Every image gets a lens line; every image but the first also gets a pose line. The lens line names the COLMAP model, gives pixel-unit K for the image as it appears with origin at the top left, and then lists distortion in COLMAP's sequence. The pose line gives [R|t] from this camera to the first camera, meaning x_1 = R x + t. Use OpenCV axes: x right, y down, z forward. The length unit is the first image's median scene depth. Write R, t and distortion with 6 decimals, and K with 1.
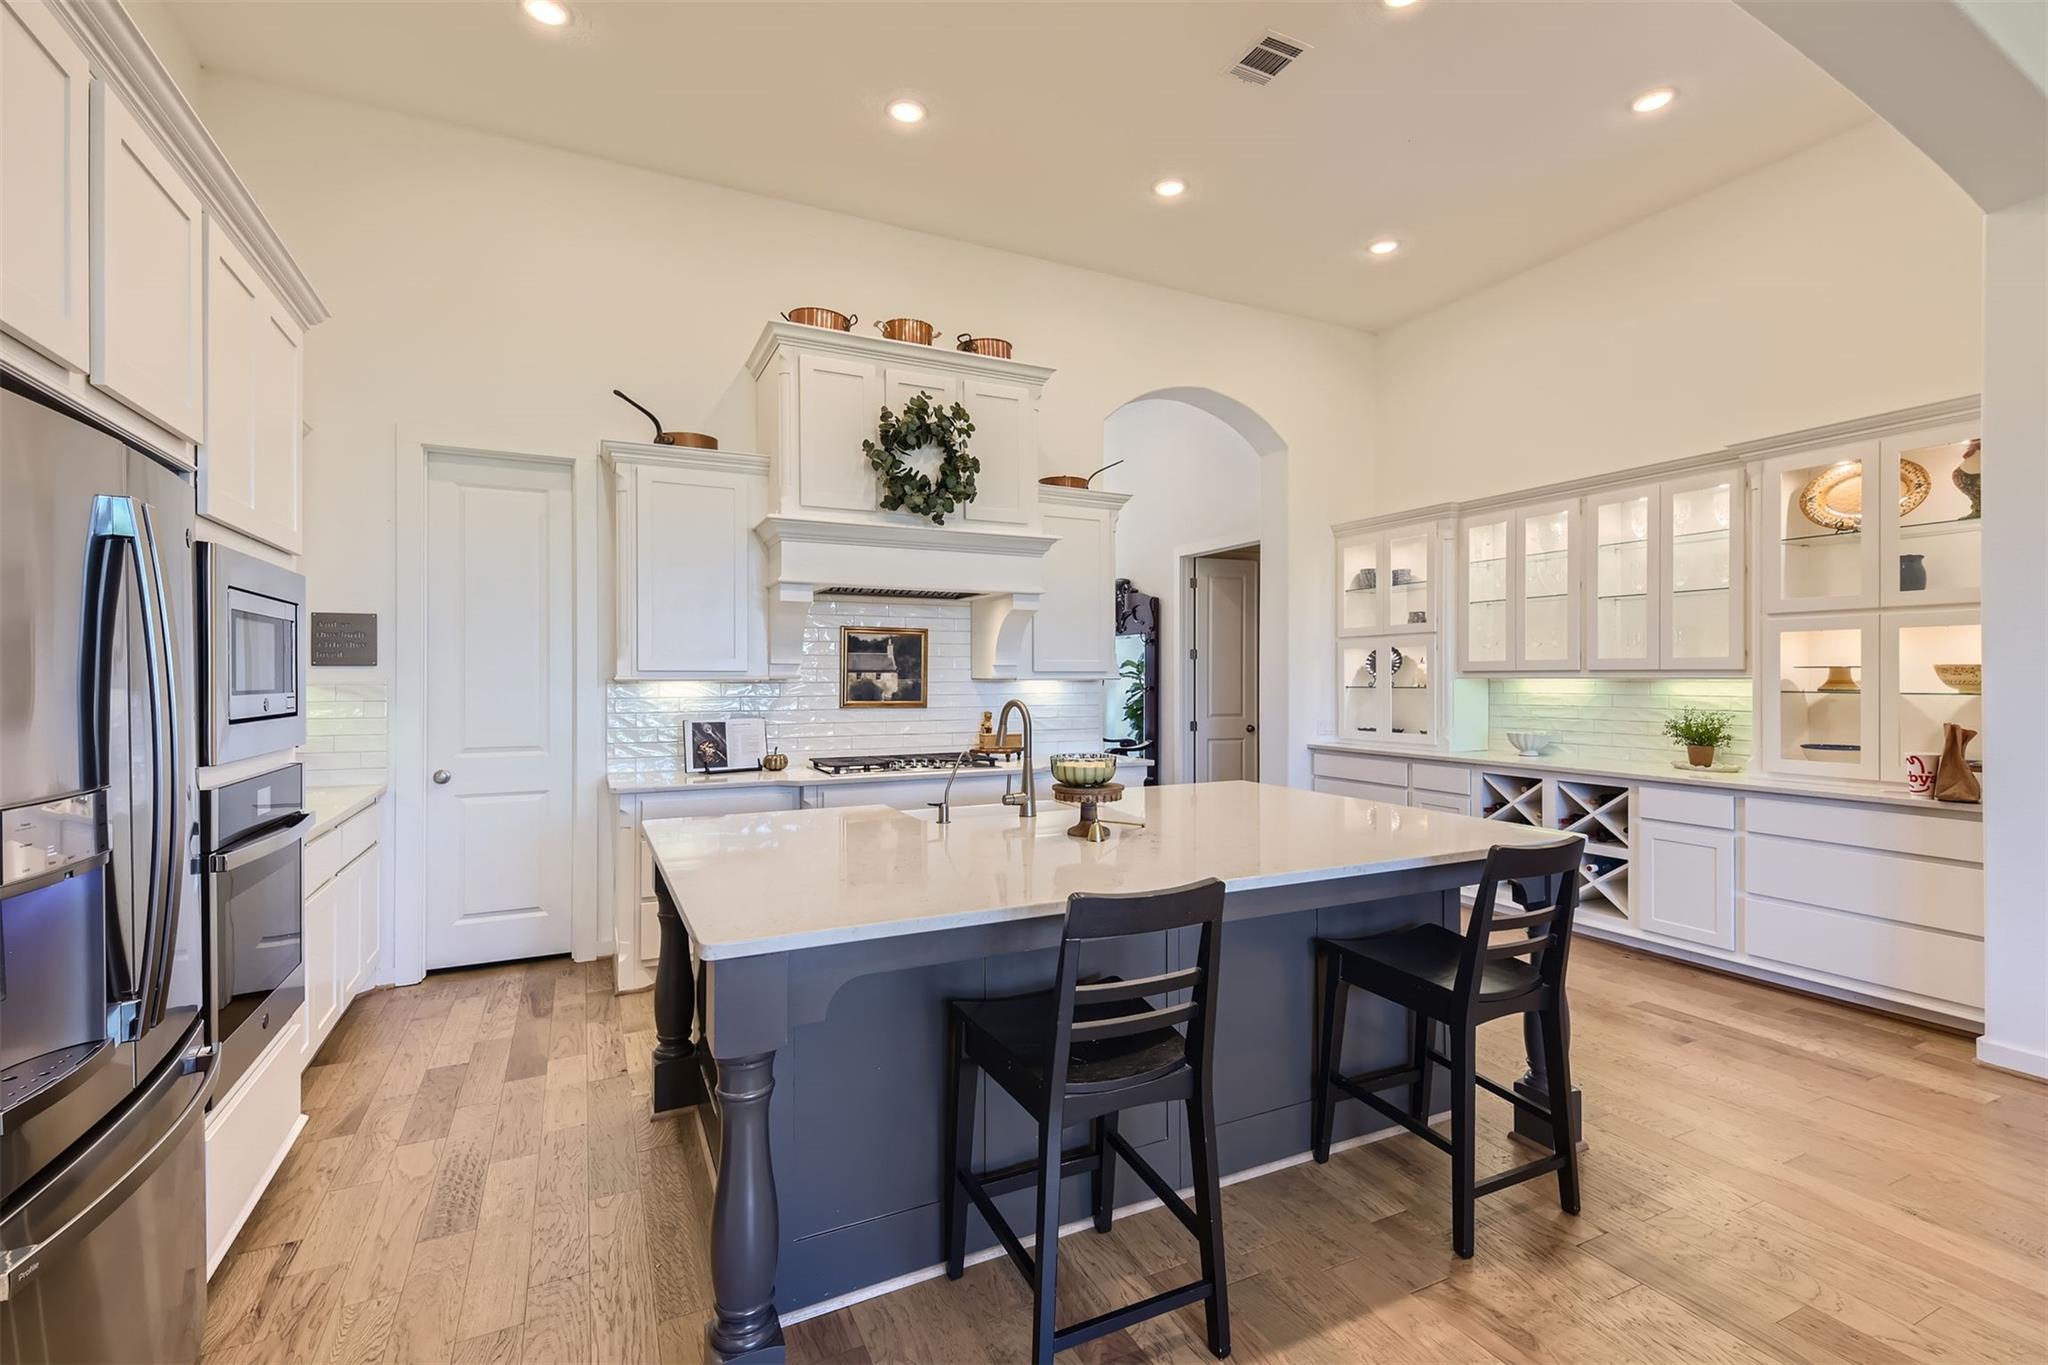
lens RADIAL K [[928.3, 0, 1039.5], [0, 928.3, 677.8], [0, 0, 1]] dist [0.021916, -0.000111]
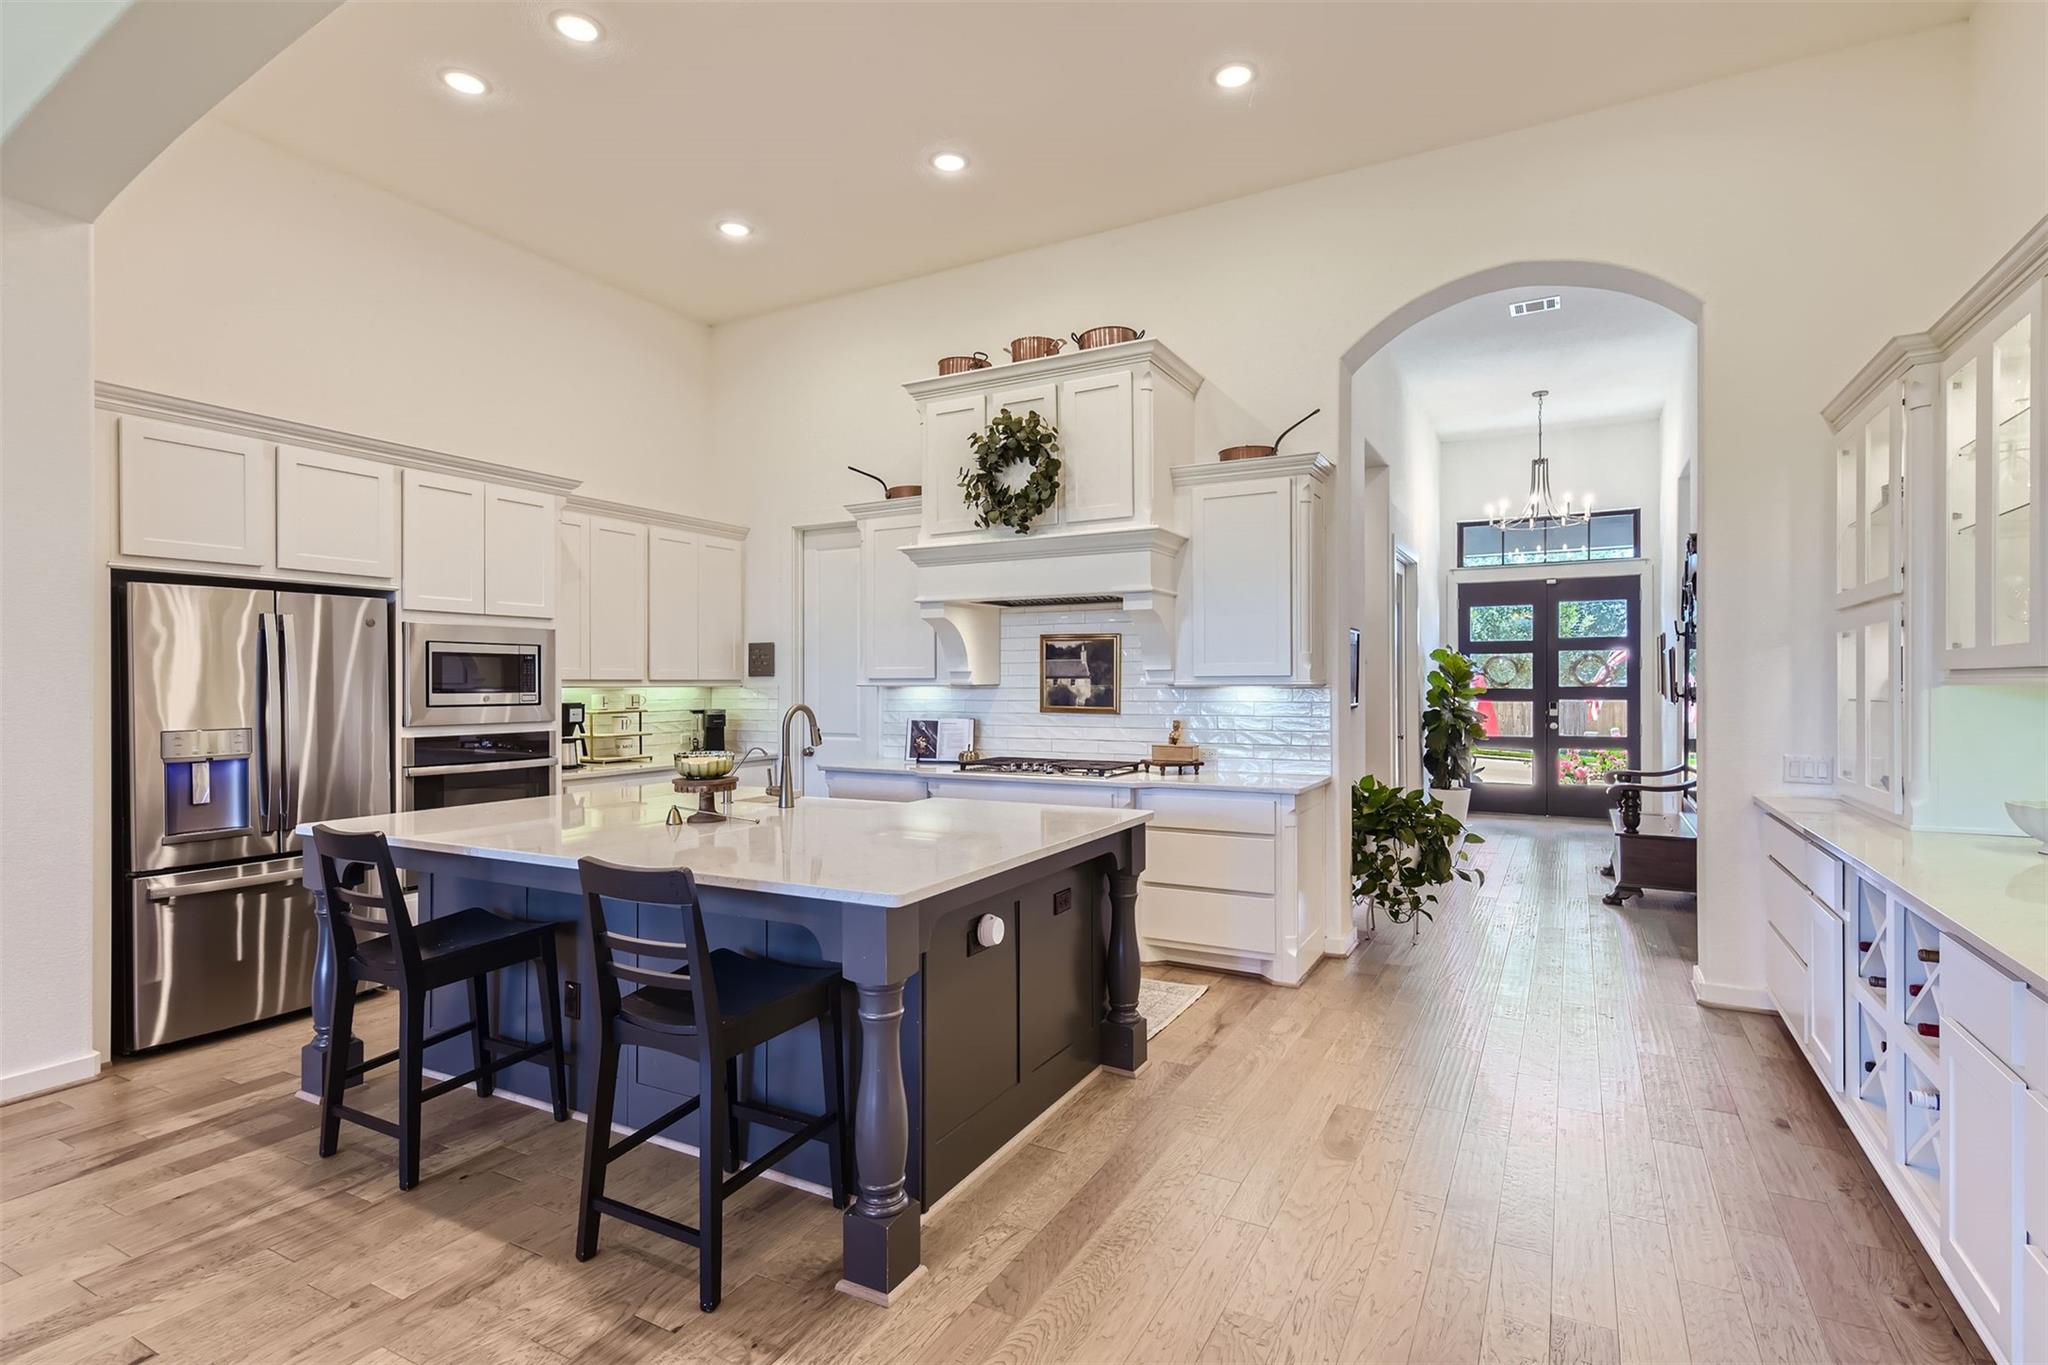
lens RADIAL K [[984.7, 0, 1033.8], [0, 984.7, 683.1], [0, 0, 1]] dist [0.013668, 0.000105]
pose [[0.573791, -0.000447, -0.819002, 0.767328], [0.001012, 0.999999, 0.000164, -0.001084], [0.819001, -0.000923, 0.573791, 0.376713]]
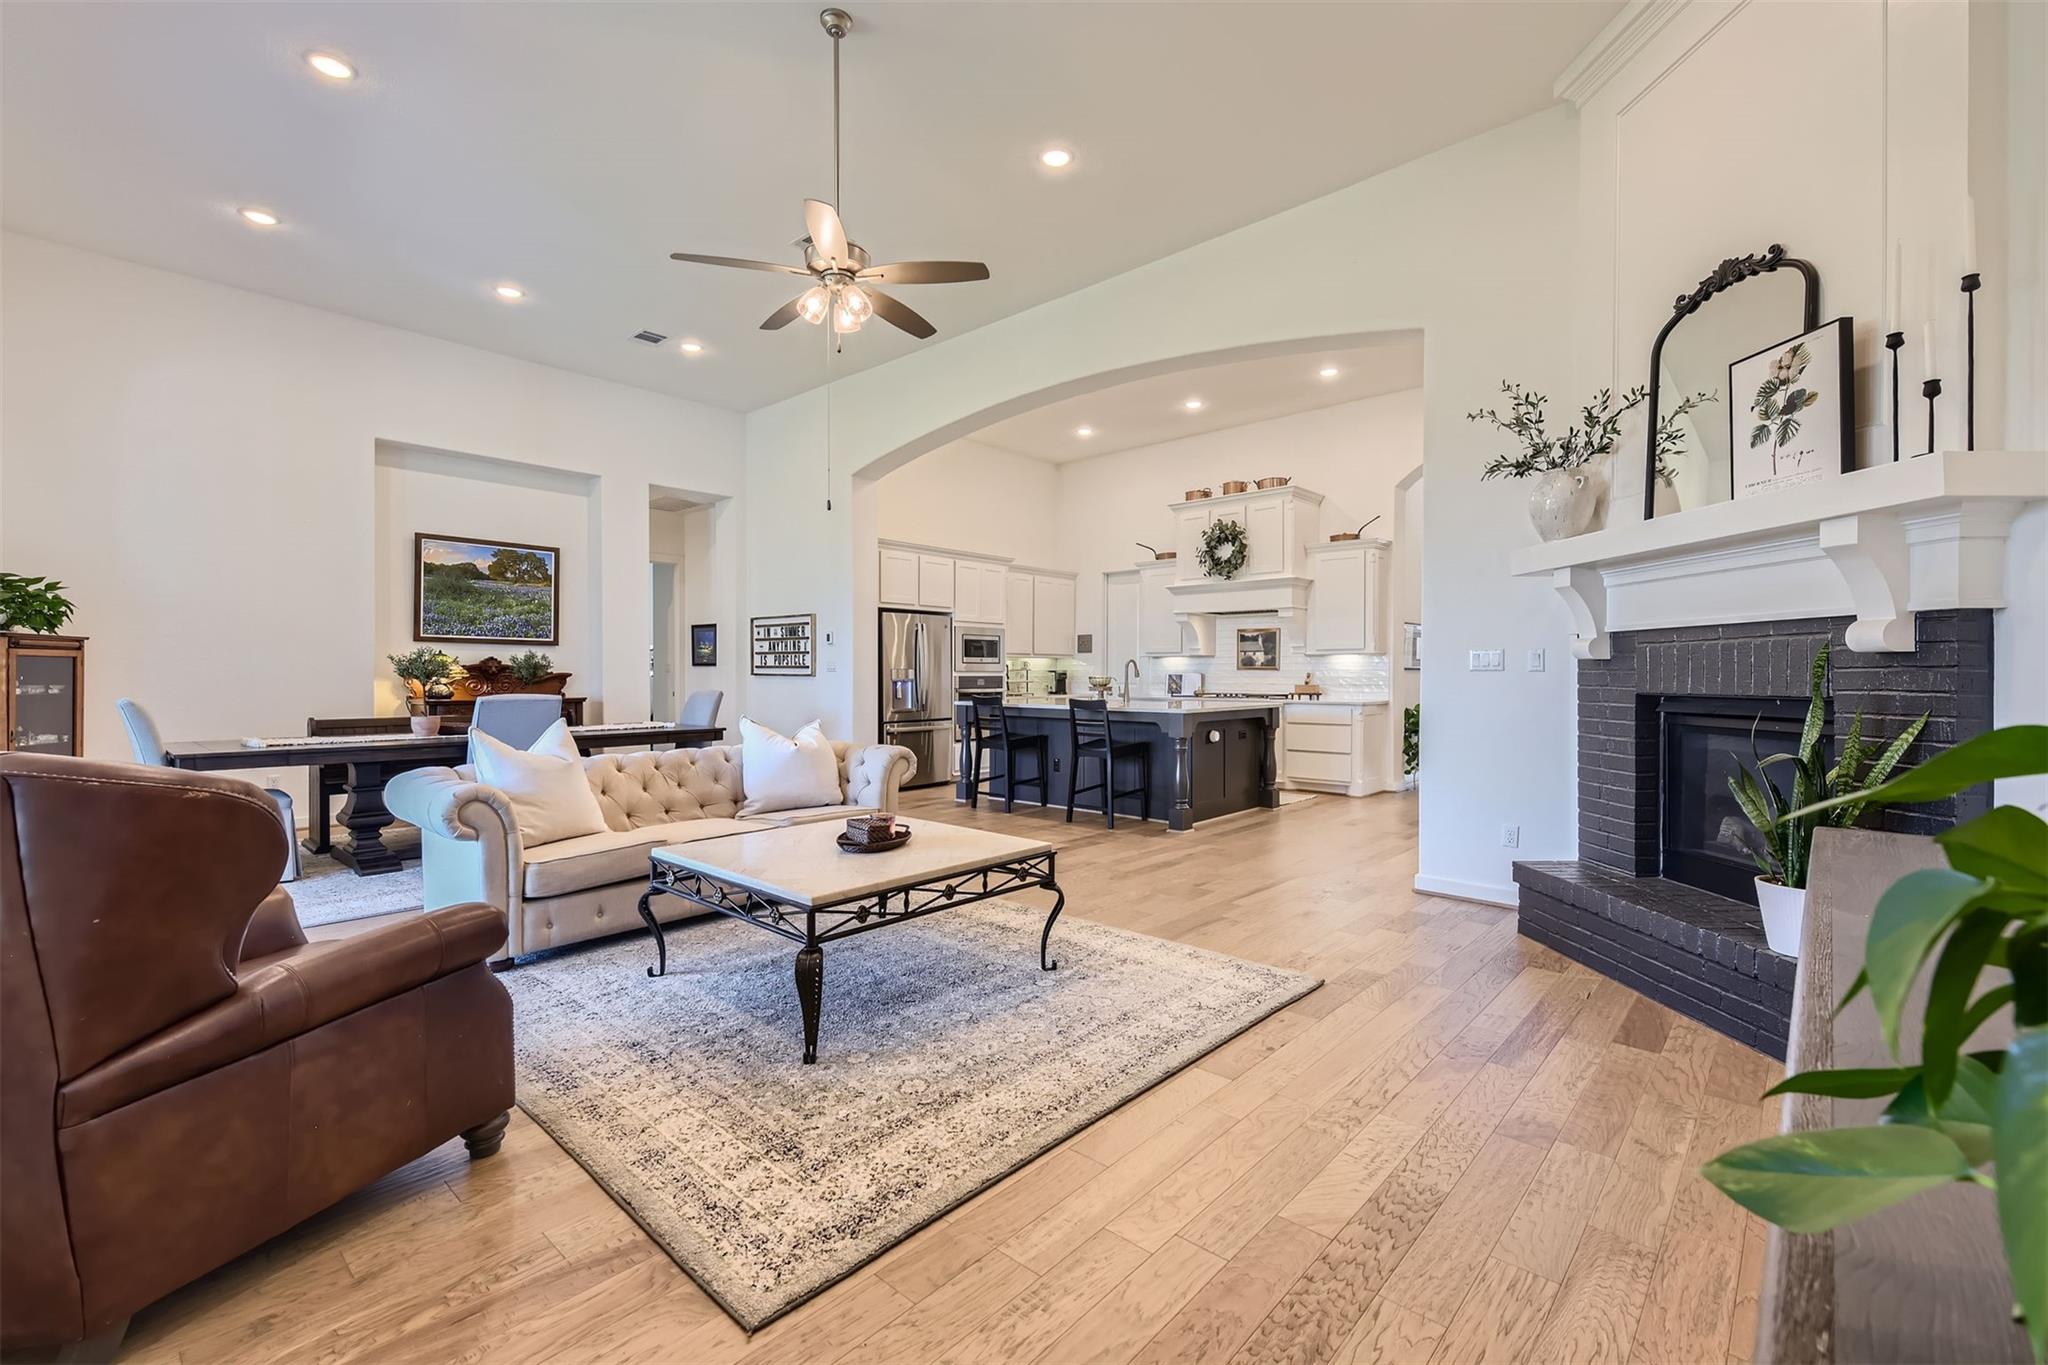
lens RADIAL K [[878.1, 0, 1027.2], [0, 878.1, 680.8], [0, 0, 1]] dist [-0.001672, -0.000103]
pose [[0.363783, 0.008815, -0.931442, 1.538972], [-0.003787, 0.999961, 0.007985, 0.047182], [0.931476, 0.000623, 0.363802, -0.142954]]
